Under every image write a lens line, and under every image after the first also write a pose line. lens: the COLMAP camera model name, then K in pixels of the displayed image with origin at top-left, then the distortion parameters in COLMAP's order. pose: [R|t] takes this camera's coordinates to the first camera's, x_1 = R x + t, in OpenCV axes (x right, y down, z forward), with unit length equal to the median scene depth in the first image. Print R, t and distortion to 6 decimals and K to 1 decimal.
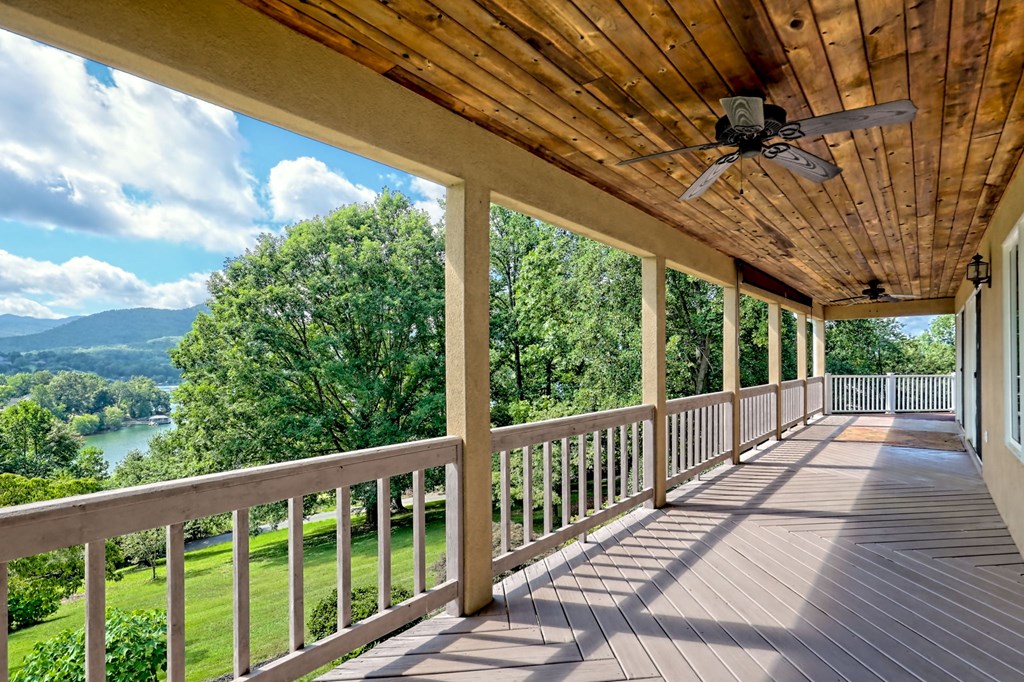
lens RADIAL K [[500.6, 0, 519.3], [0, 500.6, 363.2], [0, 0, 1]] dist [0.000843, -0.000027]
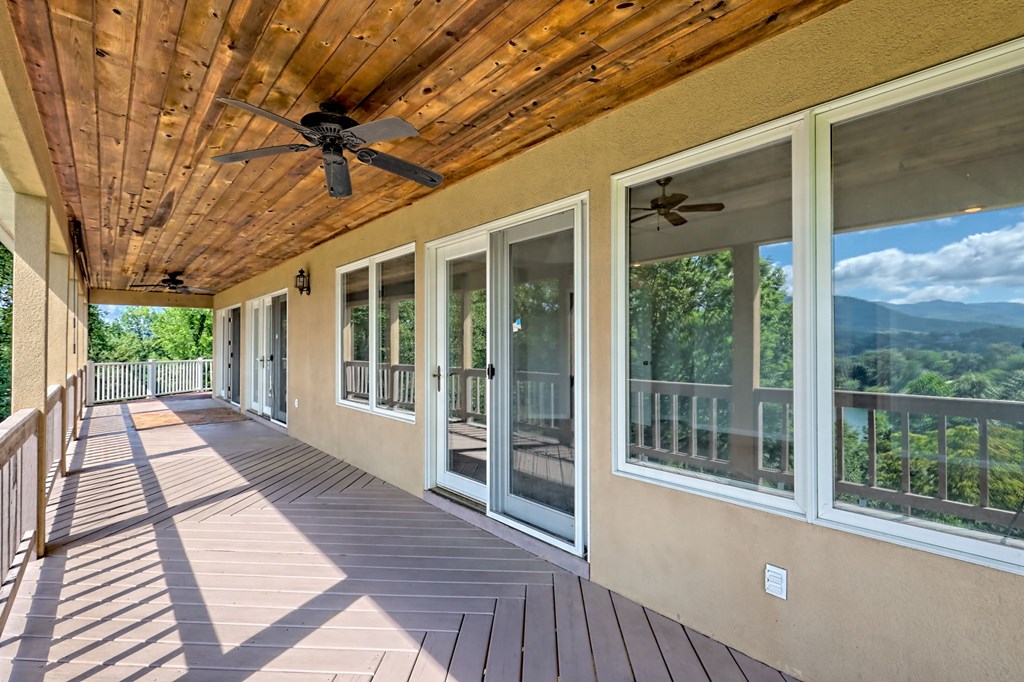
lens RADIAL K [[471.5, 0, 502.7], [0, 471.5, 339.2], [0, 0, 1]] dist [0.002004, 0.000468]
pose [[0.176790, 0.020887, 0.984027, -0.281035], [0.003411, 0.999756, -0.021834, 0.003703], [-0.984243, 0.007216, 0.176676, 0.264112]]
